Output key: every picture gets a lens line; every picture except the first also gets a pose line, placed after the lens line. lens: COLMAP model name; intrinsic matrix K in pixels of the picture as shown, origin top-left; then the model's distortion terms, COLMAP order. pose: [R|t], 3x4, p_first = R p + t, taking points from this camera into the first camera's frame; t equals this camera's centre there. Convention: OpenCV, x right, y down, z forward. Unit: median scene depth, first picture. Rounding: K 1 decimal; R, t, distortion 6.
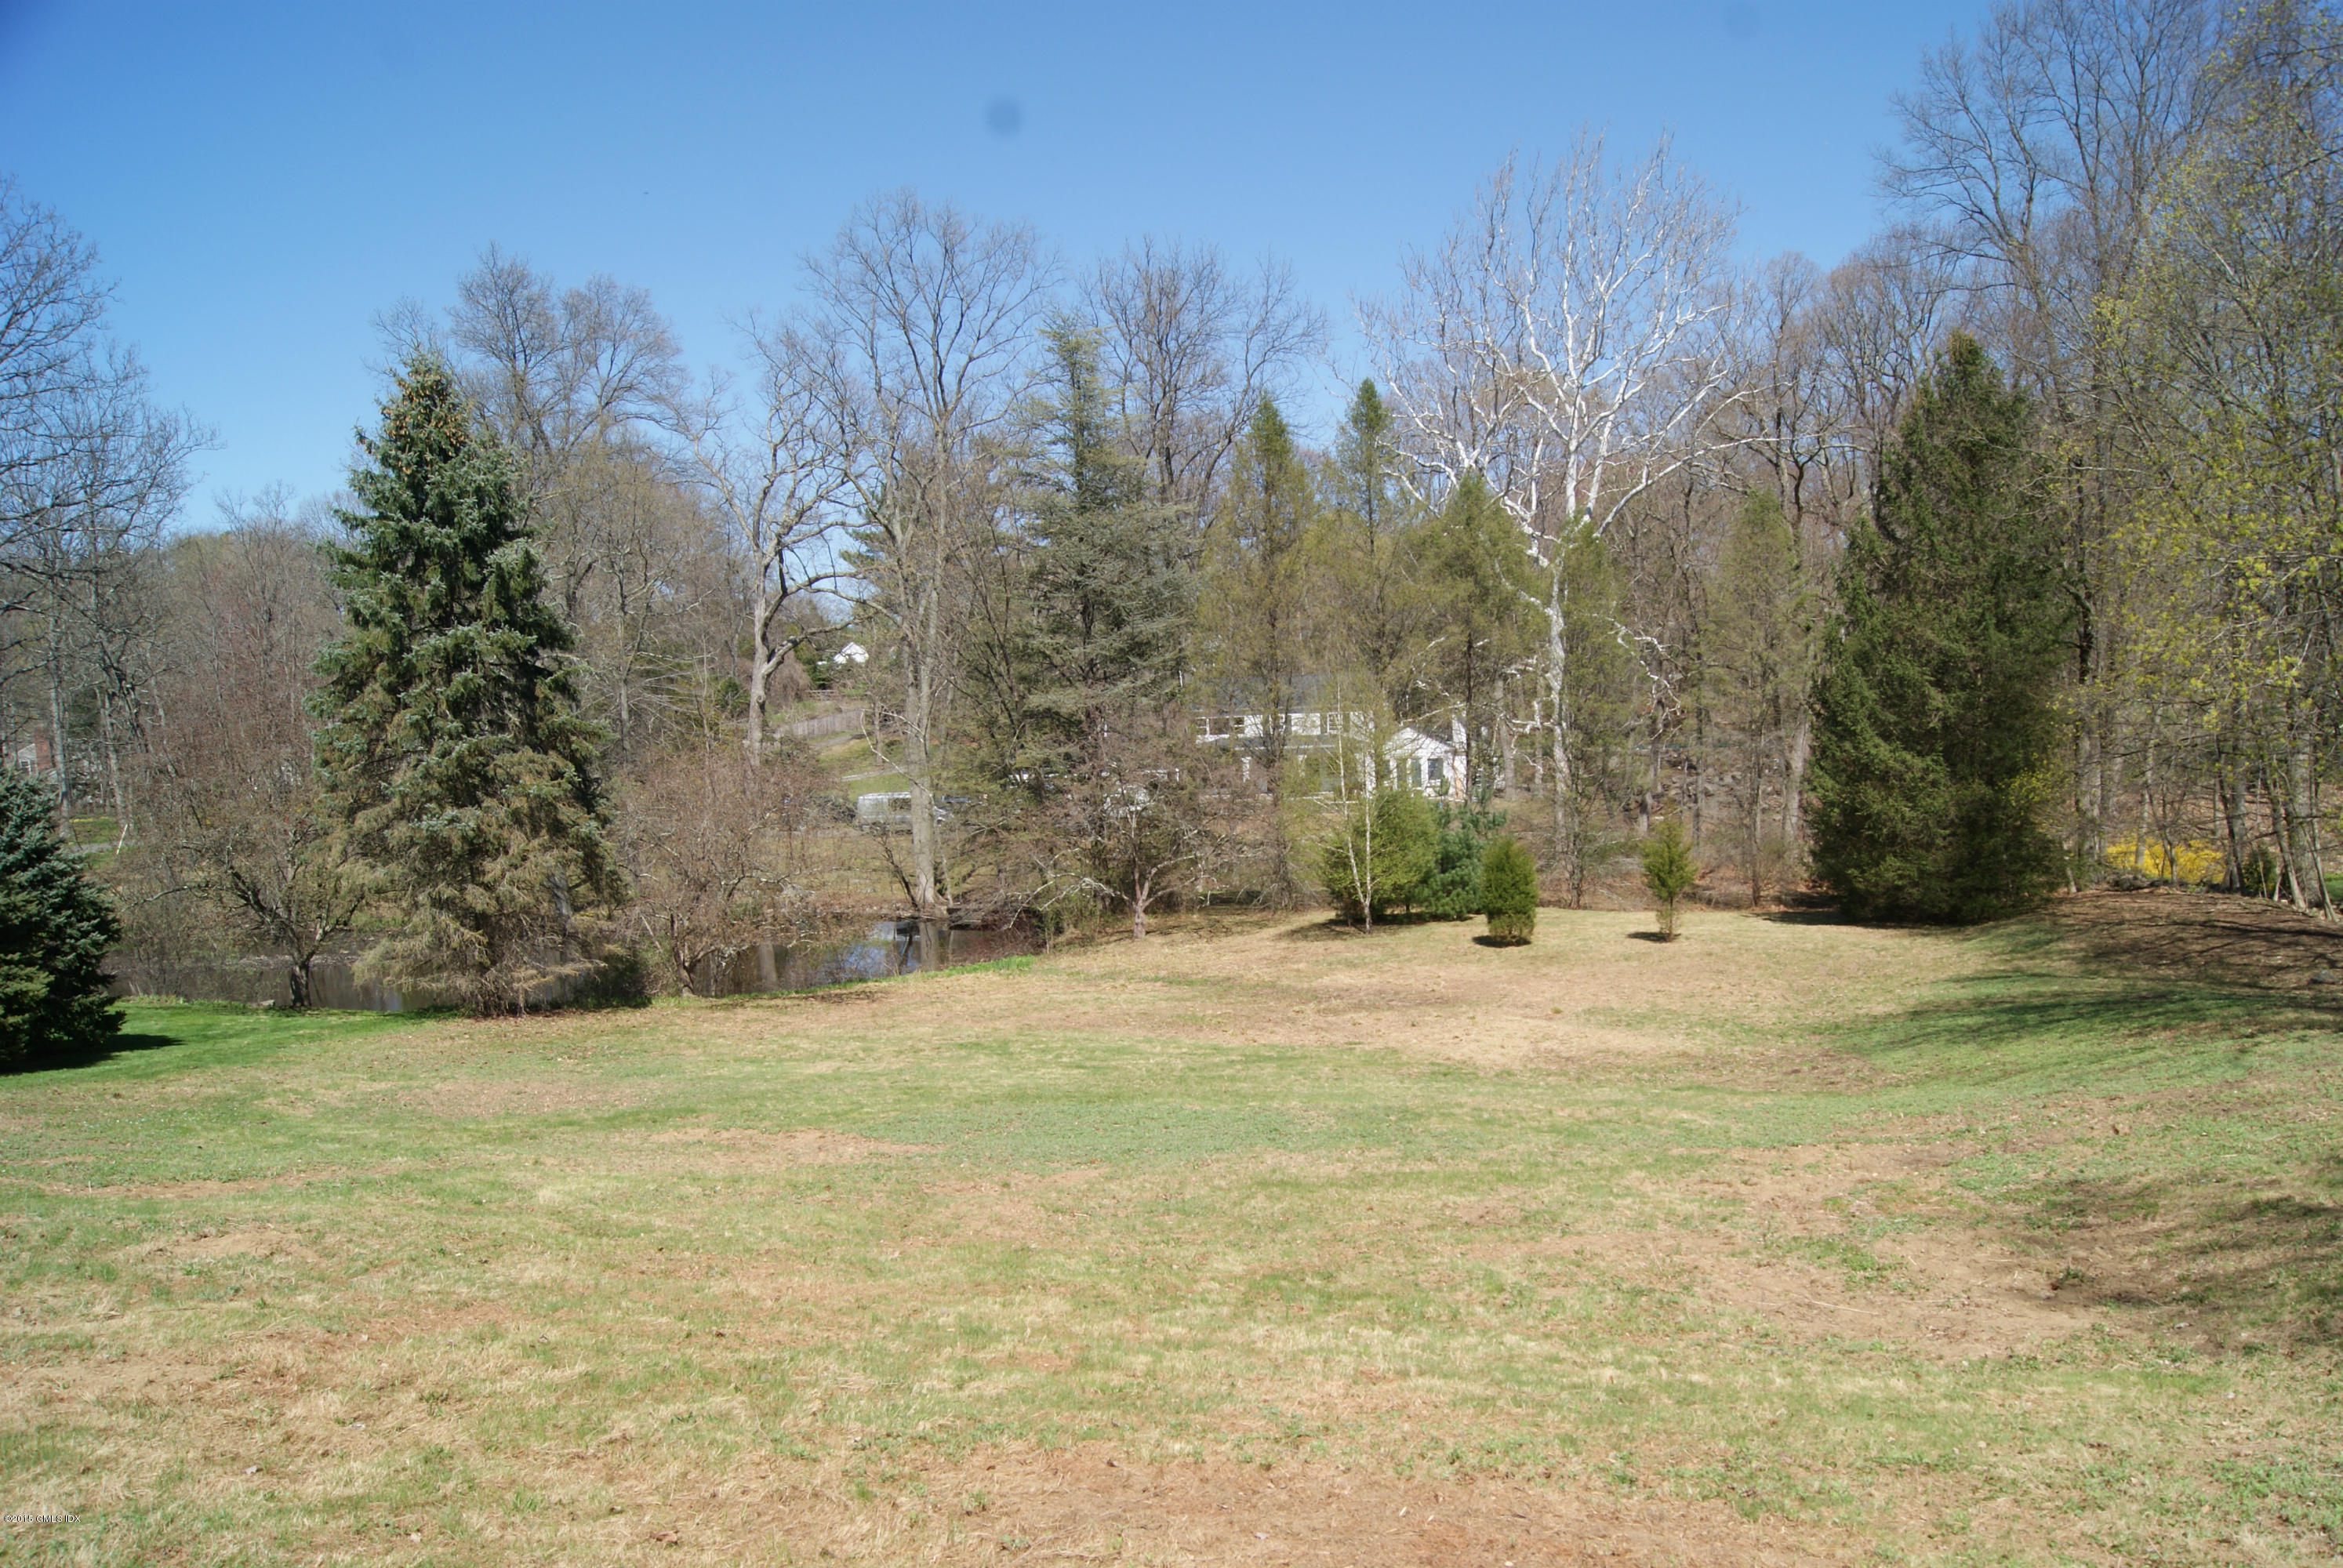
lens RADIAL K [[1797.0, 0, 1204.5], [0, 1797.0, 939.4], [0, 0, 1]] dist [-0.062240, -0.007576]
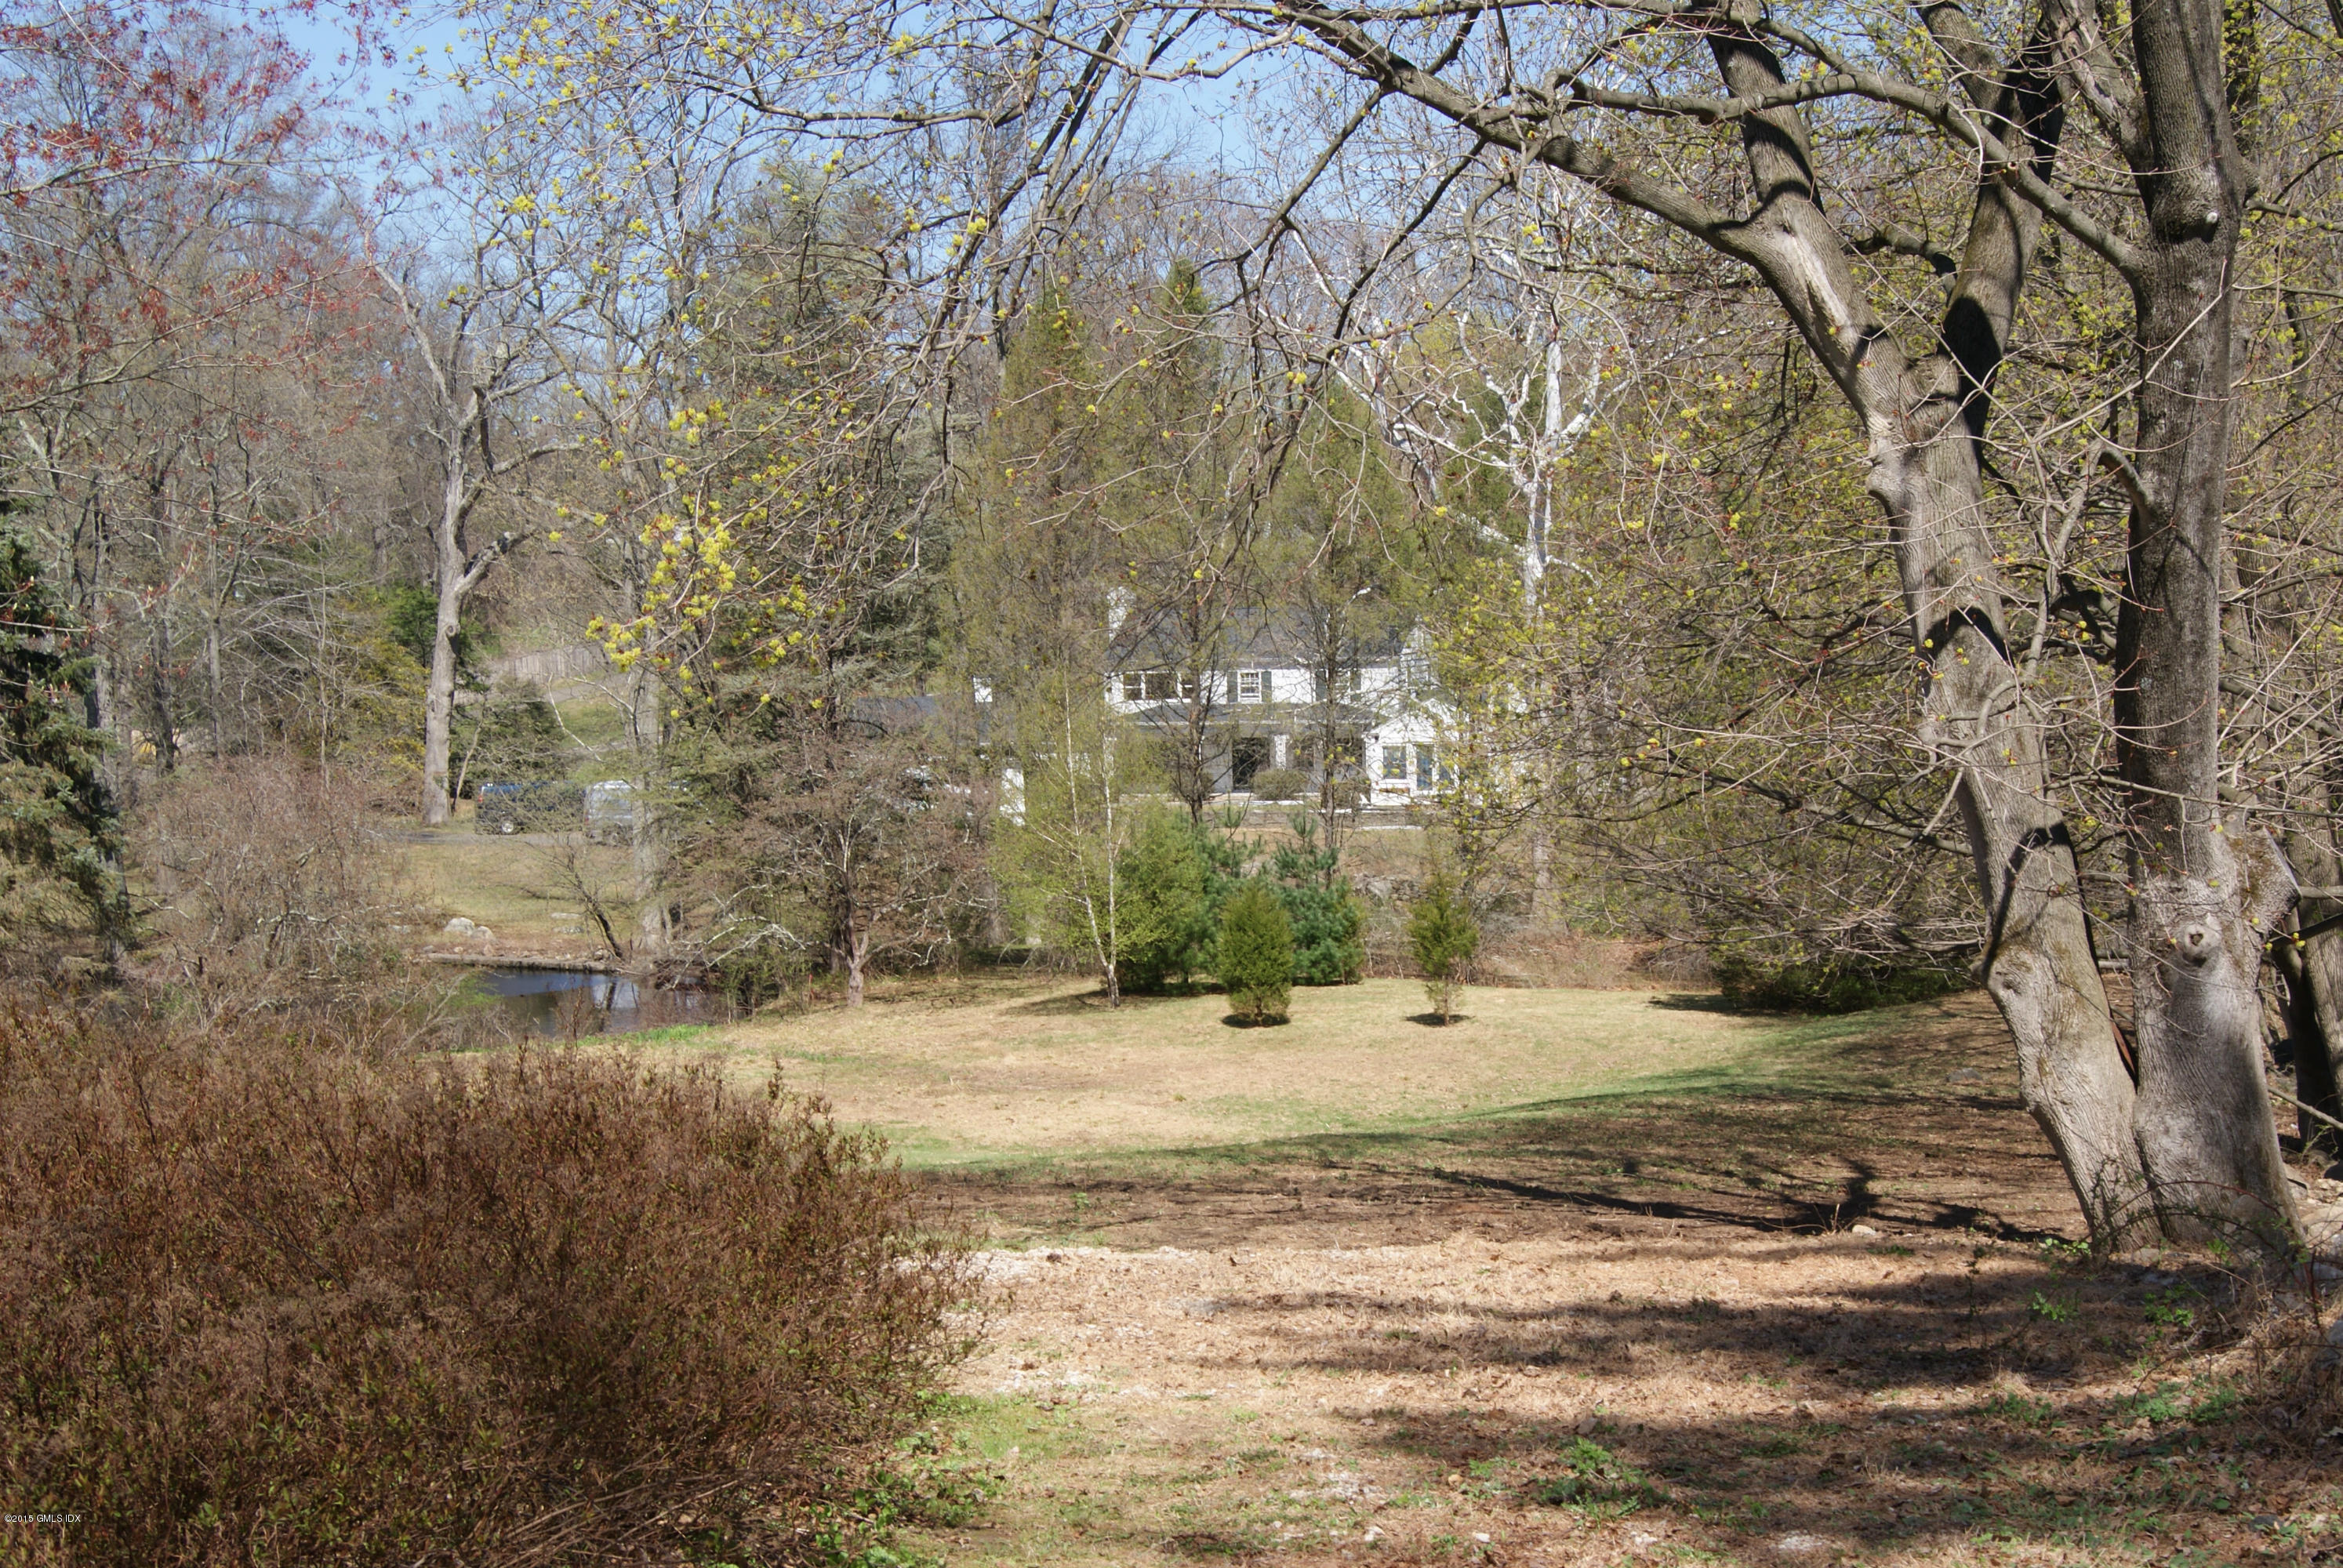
lens RADIAL K [[3507.0, 0, 1185.0], [0, 3507.0, 806.9], [0, 0, 1]] dist [0.093642, 0.000000]
pose [[0.996534, 0.023264, -0.079872, 0.322634], [-0.028325, 0.997623, -0.062818, 0.006493], [0.078220, 0.064863, 0.994824, -0.665330]]
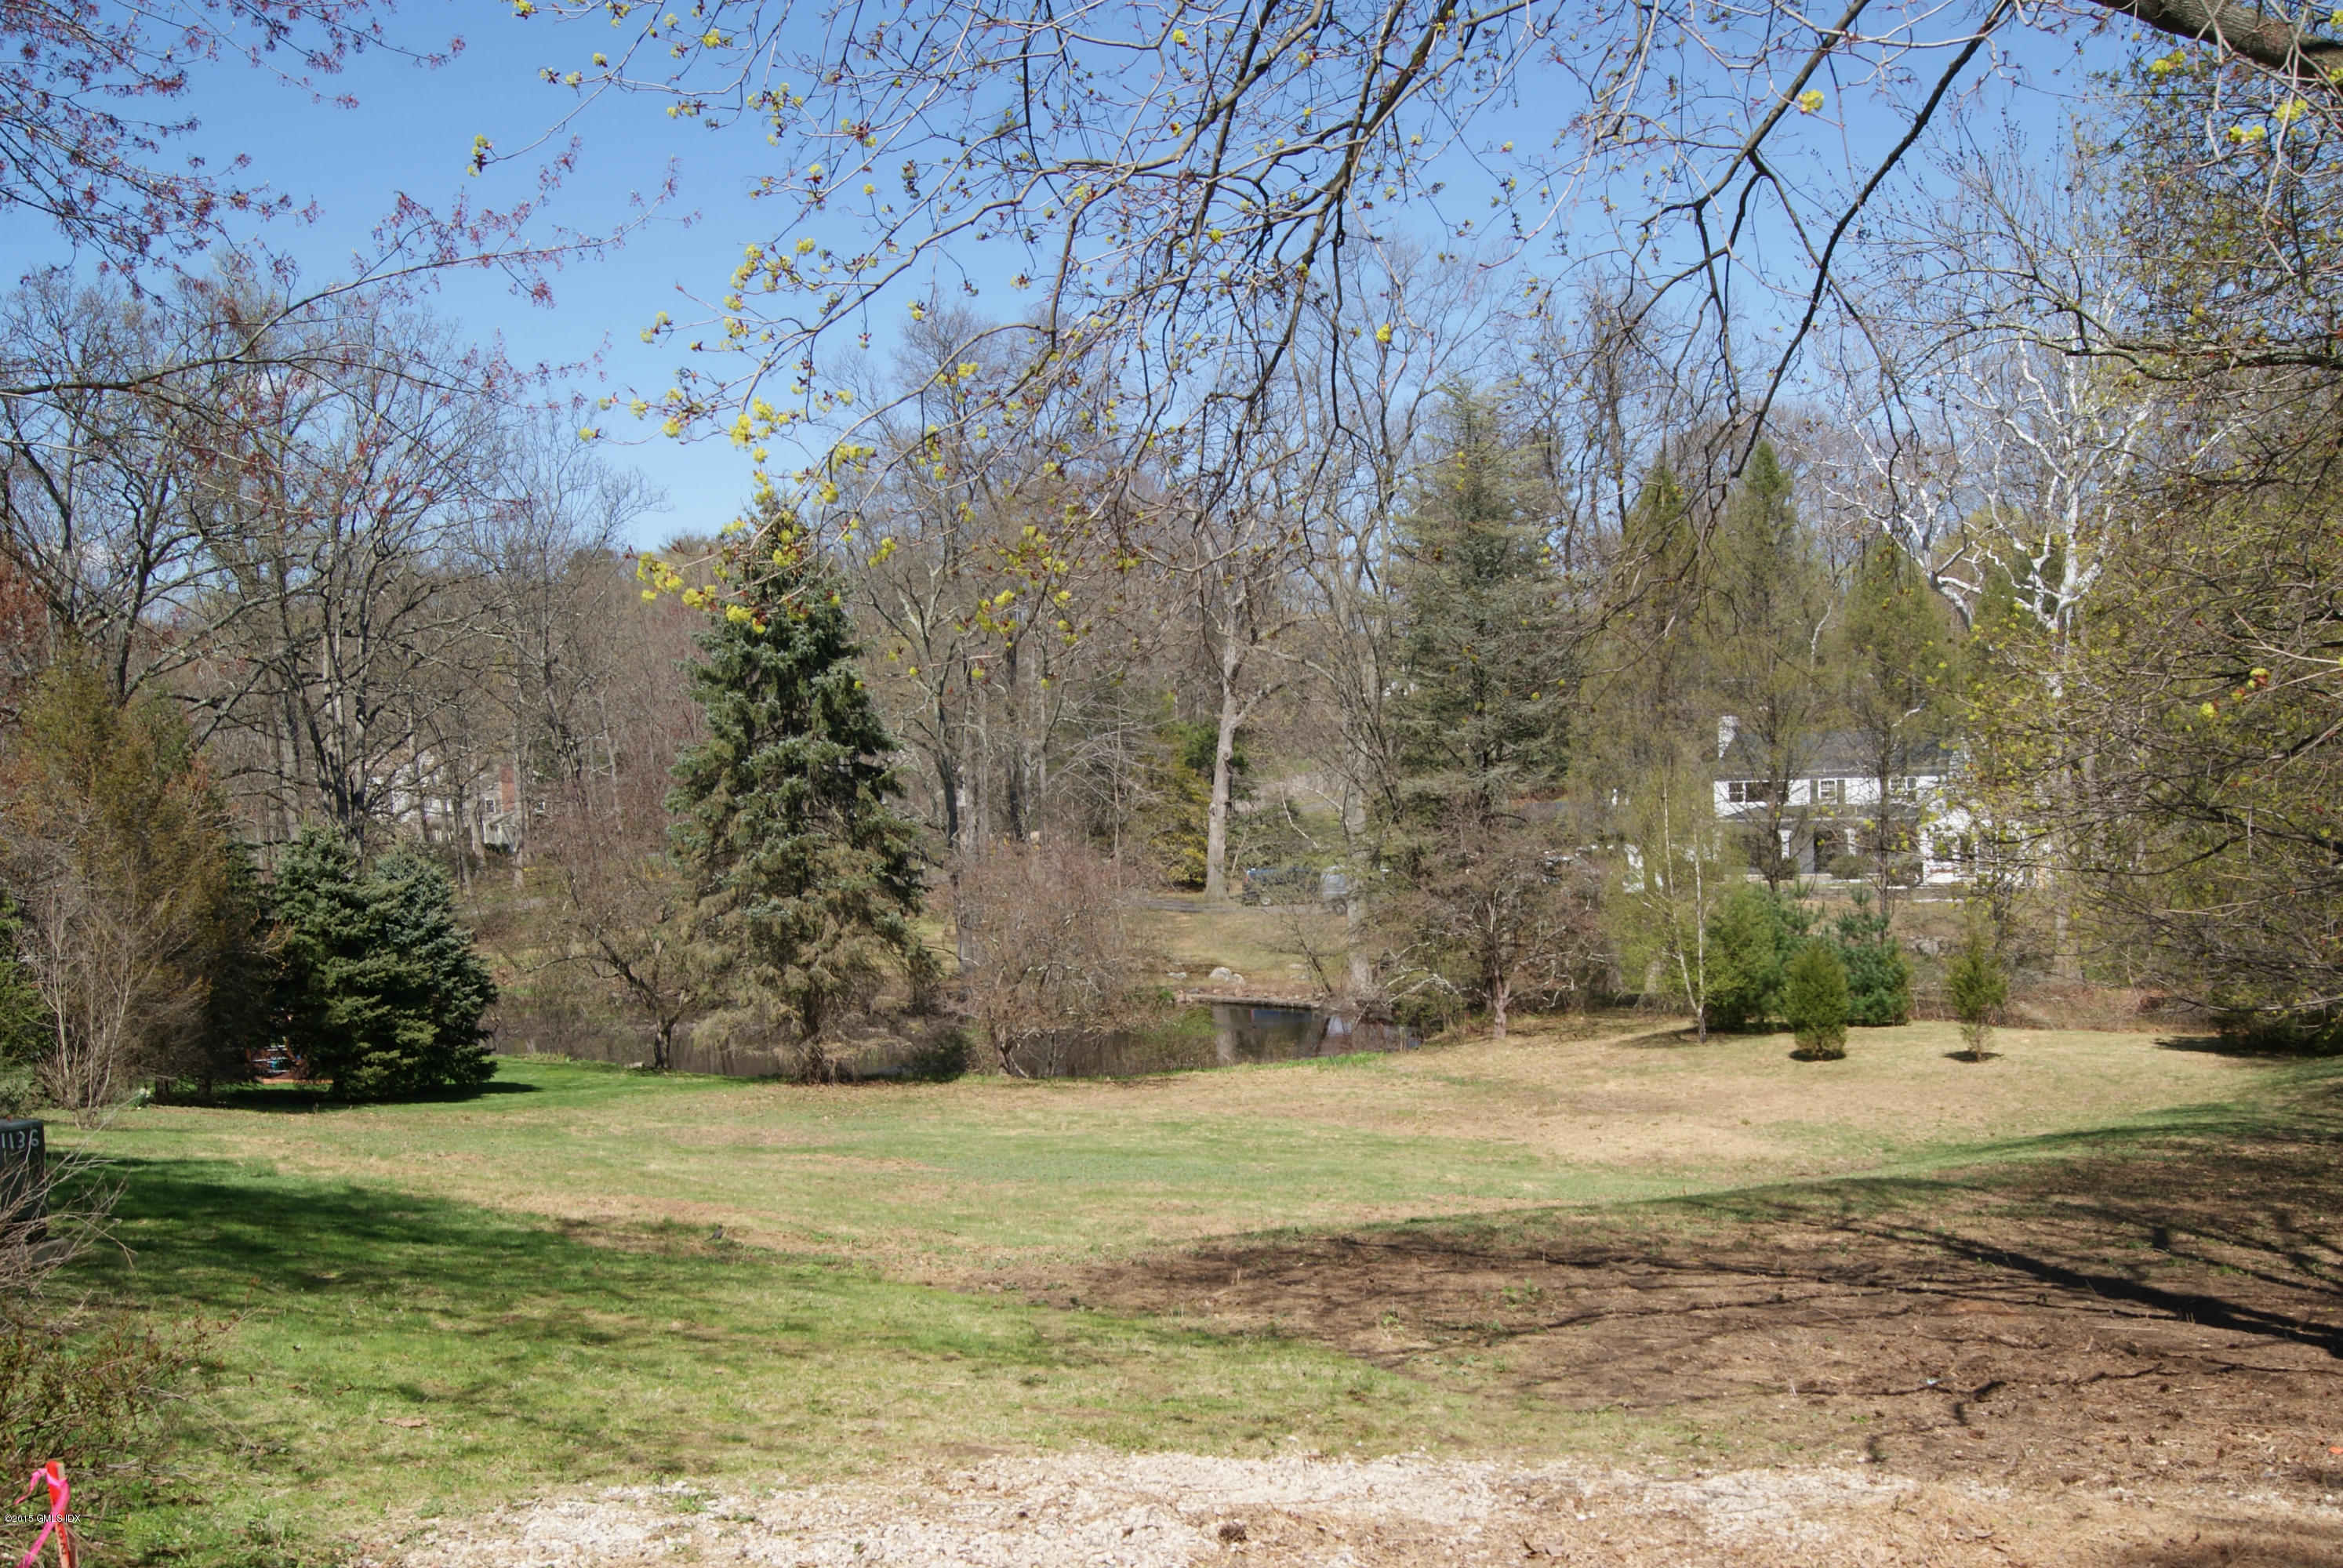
lens RADIAL K [[2460.1, 0, 1287.2], [0, 2460.1, 920.6], [0, 0, 1]] dist [-0.044978, 0.000000]
pose [[0.959548, 0.024848, -0.280447, 0.327488], [-0.038654, 0.998292, -0.043805, -0.002738], [0.278879, 0.052873, 0.958870, -0.410978]]
